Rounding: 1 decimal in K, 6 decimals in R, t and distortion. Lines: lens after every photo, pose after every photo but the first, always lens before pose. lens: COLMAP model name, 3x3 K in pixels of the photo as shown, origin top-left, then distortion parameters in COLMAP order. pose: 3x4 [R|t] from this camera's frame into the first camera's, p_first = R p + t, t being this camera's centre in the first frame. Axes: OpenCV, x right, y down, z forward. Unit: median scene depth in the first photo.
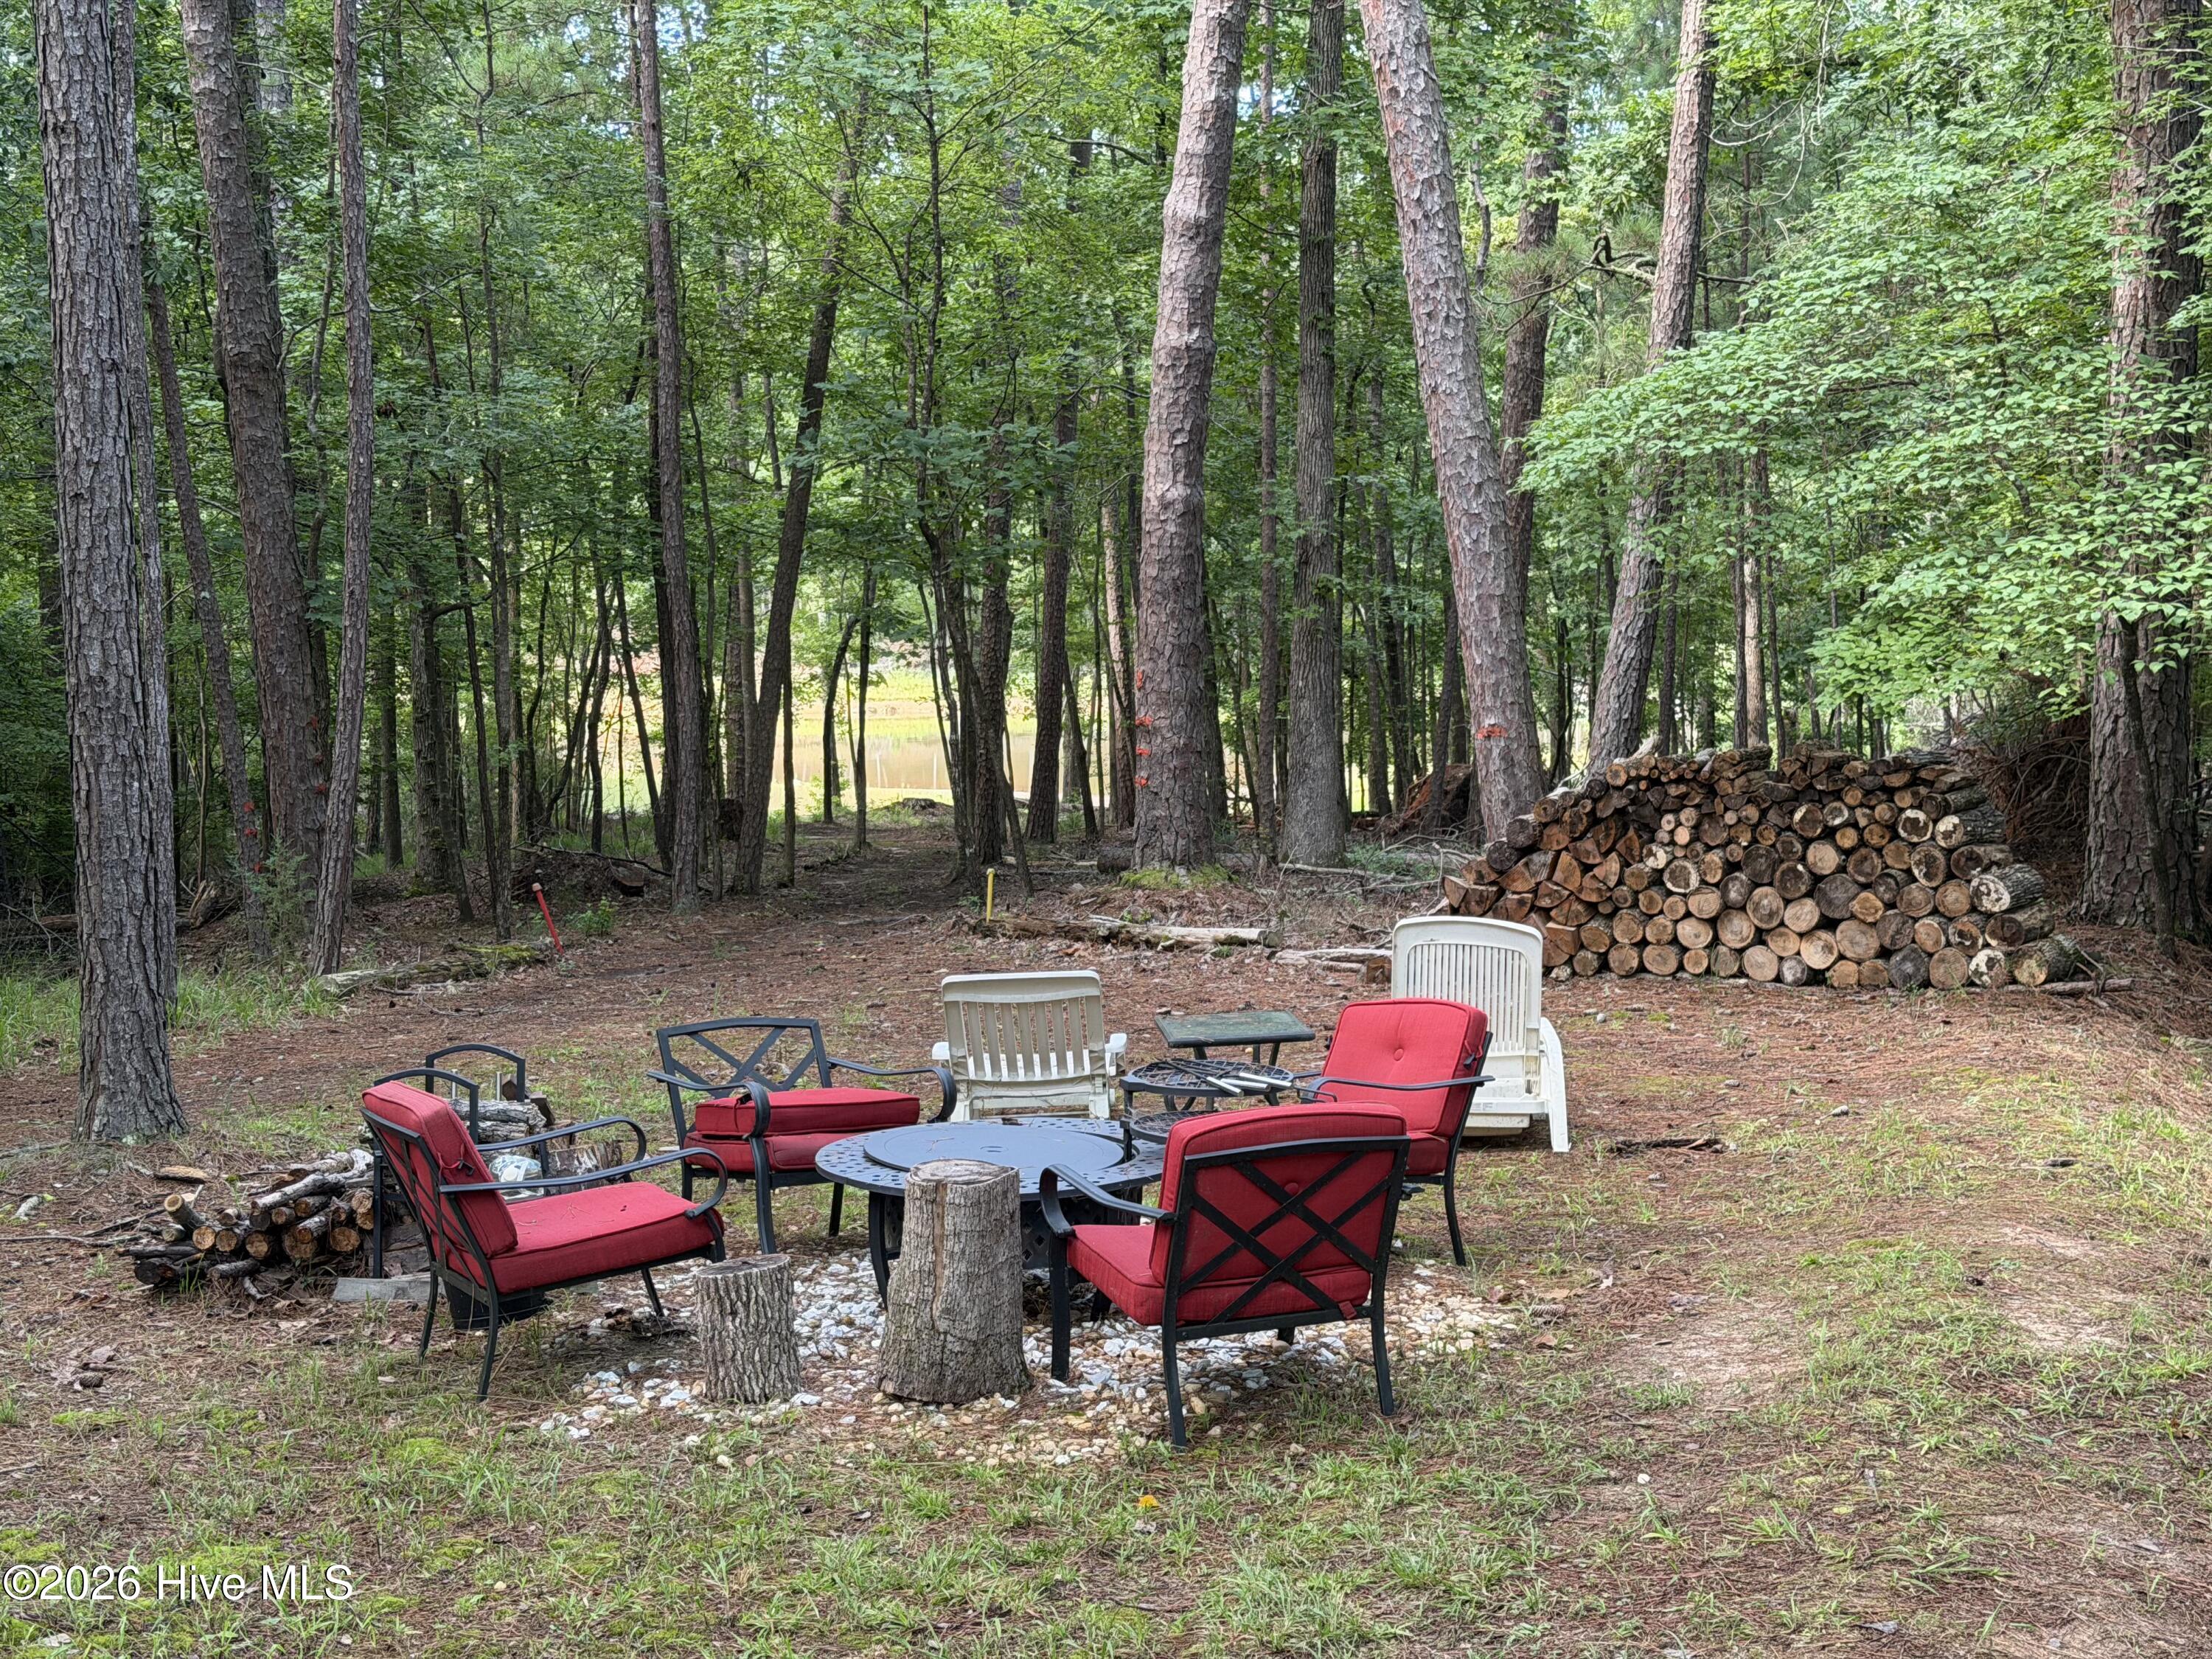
lens RADIAL K [[3083.4, 0, 1111.2], [0, 3083.4, 830.1], [0, 0, 1]] dist [0.131216, 0.000000]
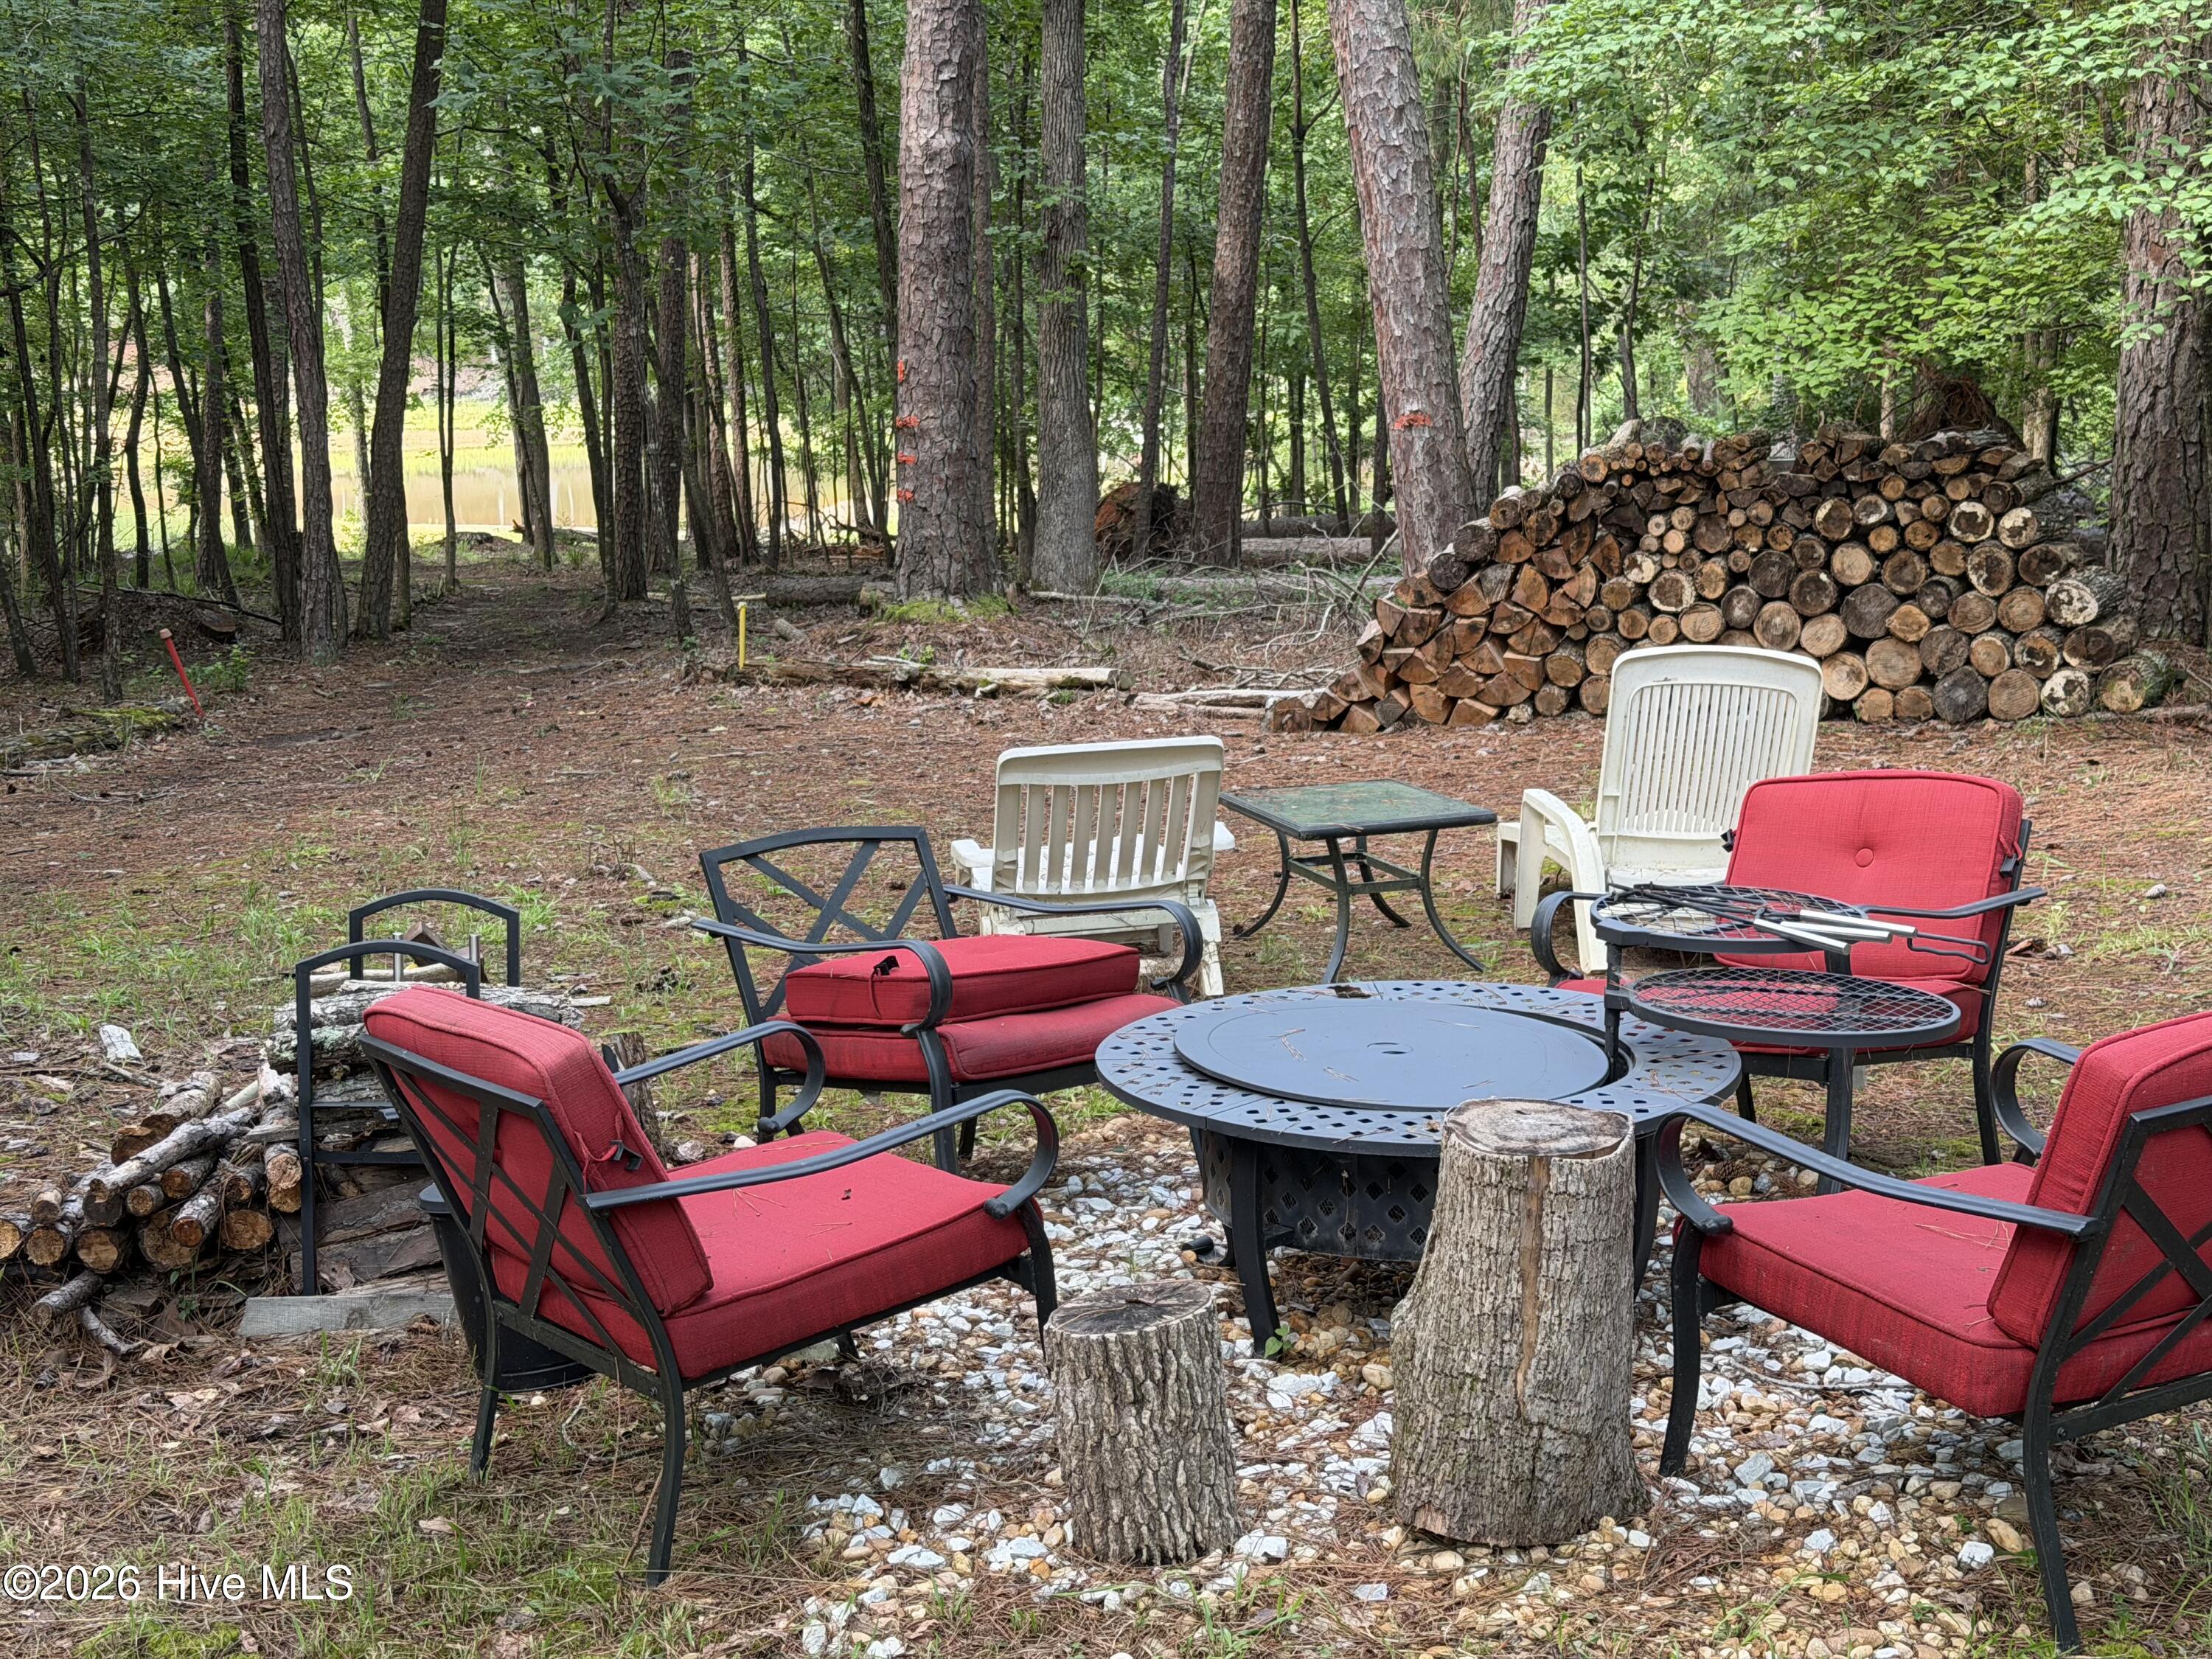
lens RADIAL K [[3083.4, 0, 1125.9], [0, 3083.4, 840.9], [0, 0, 1]] dist [0.131216, 0.000000]
pose [[0.986606, -0.031981, 0.159958, -0.094626], [0.017579, 0.995728, 0.090651, 0.003866], [-0.162174, -0.086625, 0.982953, 0.215818]]
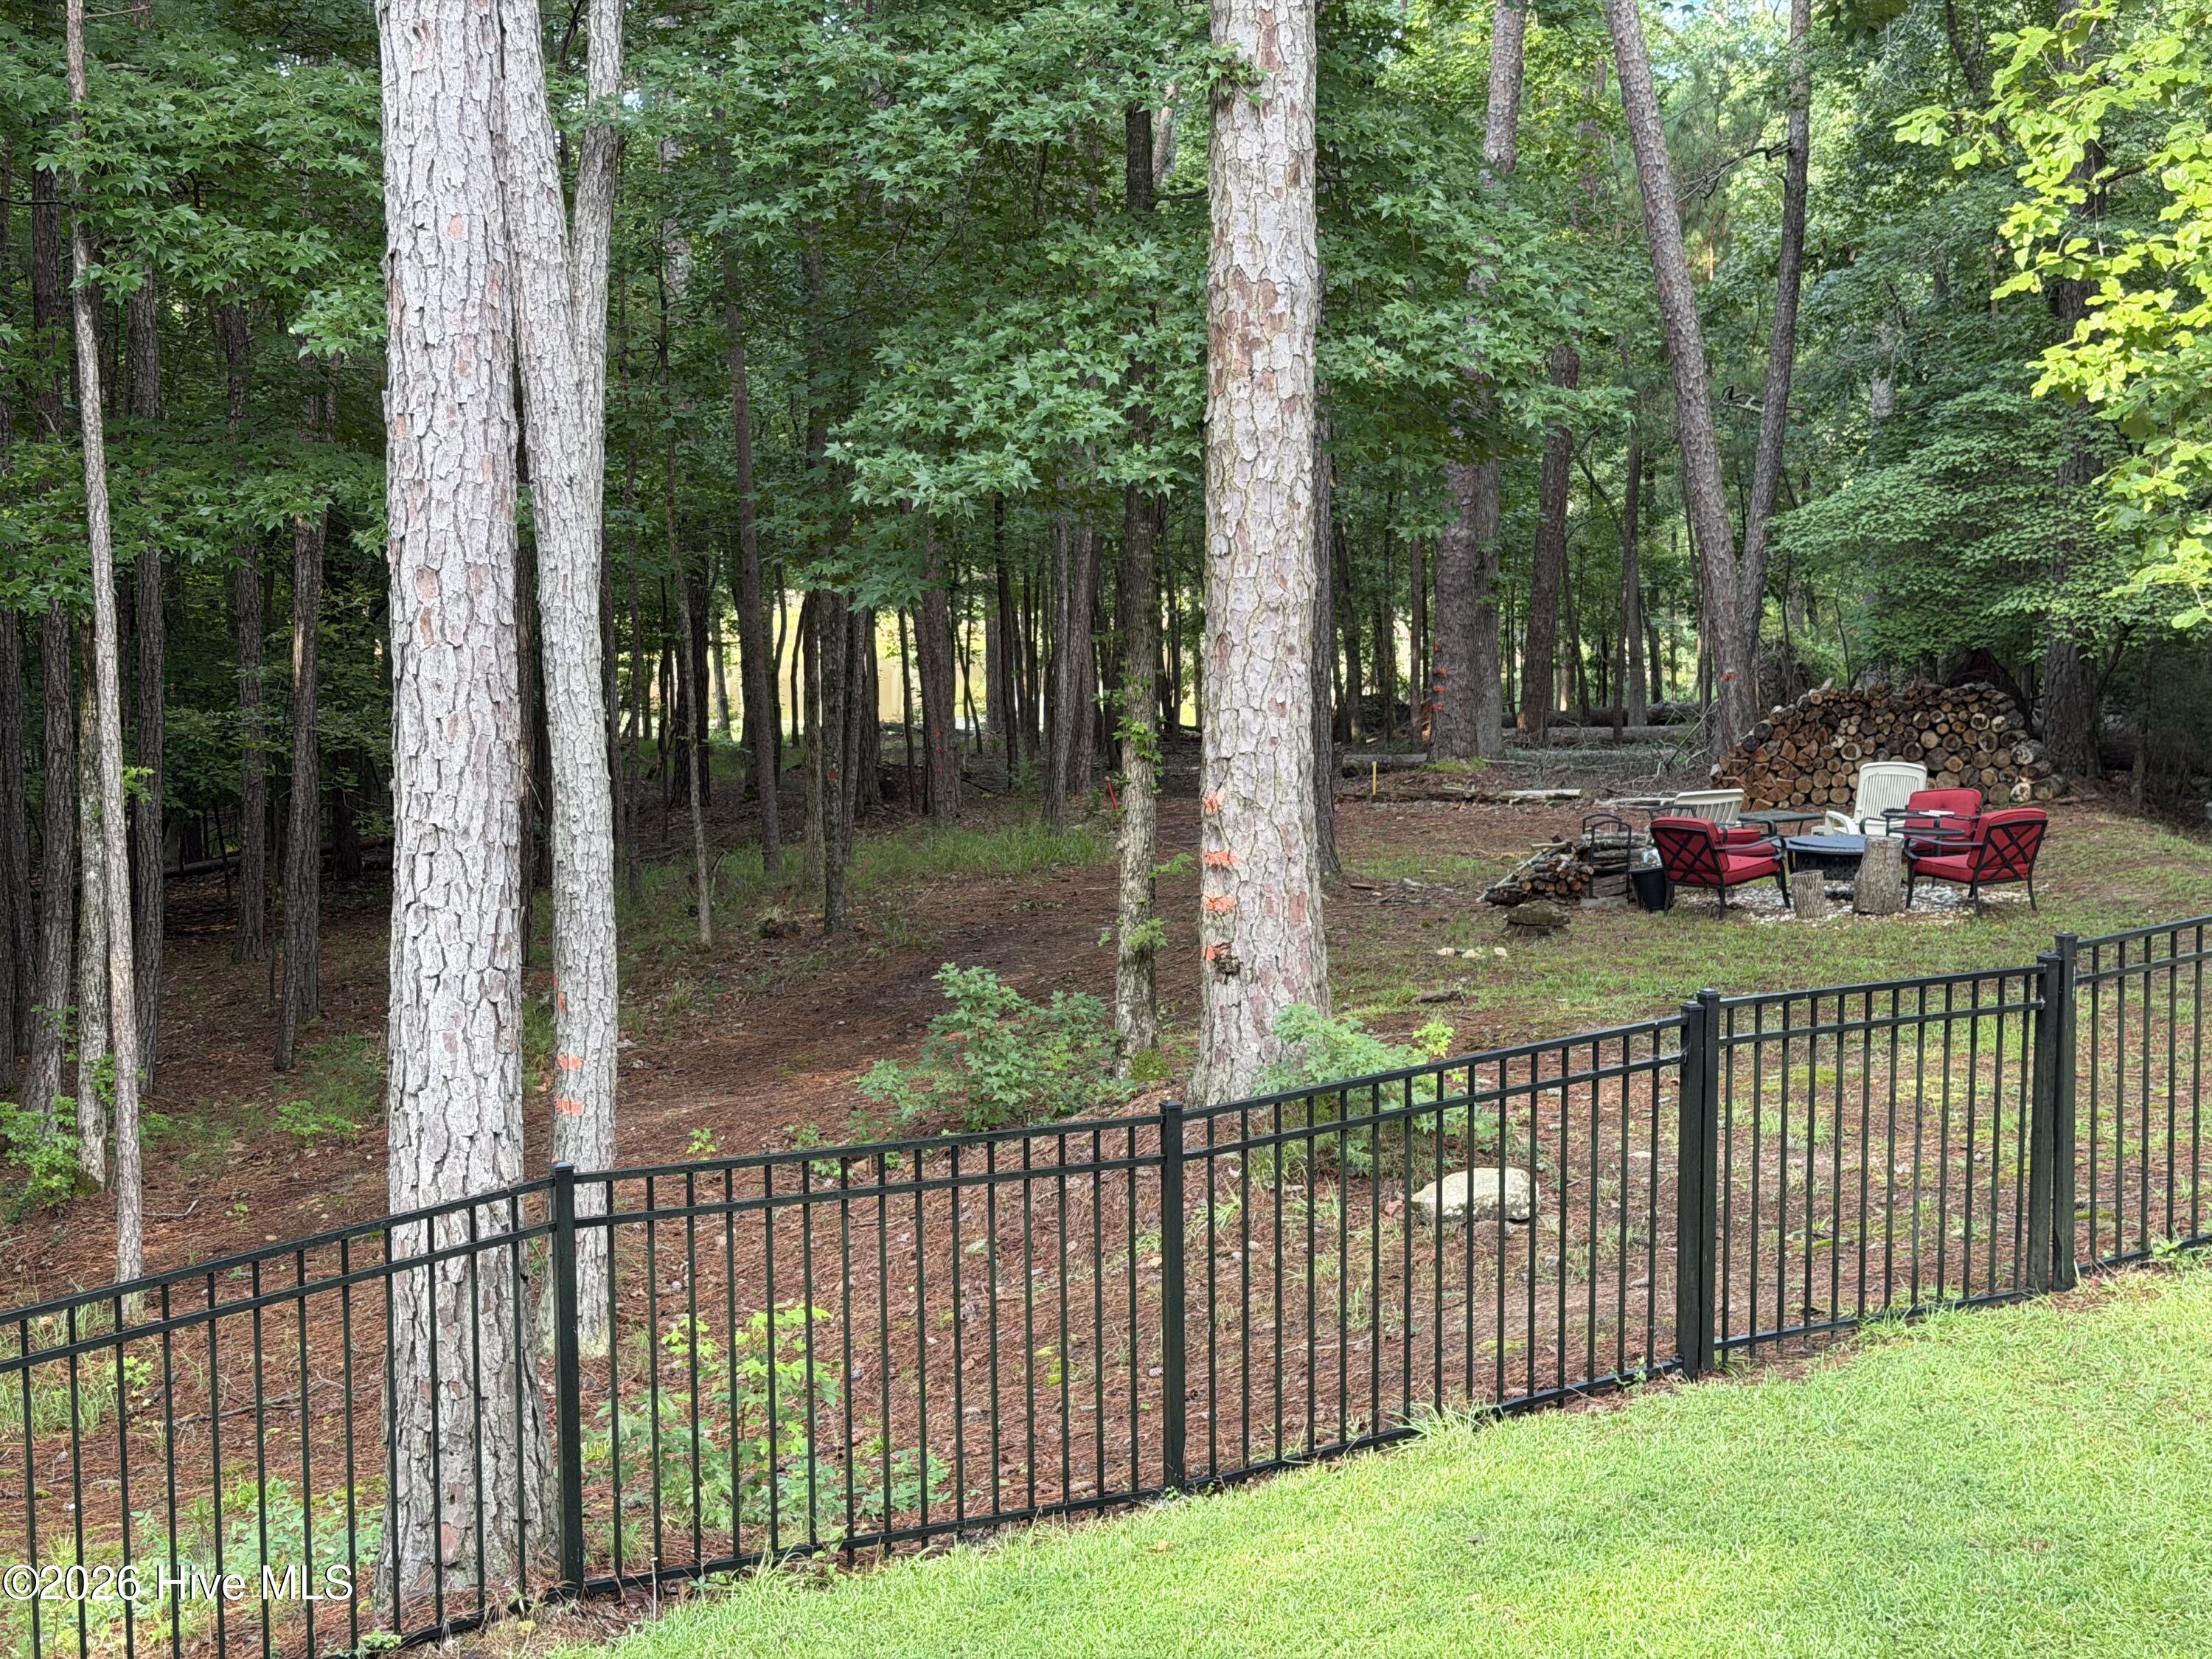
lens RADIAL K [[3083.4, 0, 1090.9], [0, 3083.4, 844.8], [0, 0, 1]] dist [0.131216, 0.000000]
pose [[0.990524, -0.025564, 0.134942, -0.553092], [0.021611, 0.999296, 0.030677, 0.003726], [-0.135631, -0.027470, 0.990379, -0.854658]]
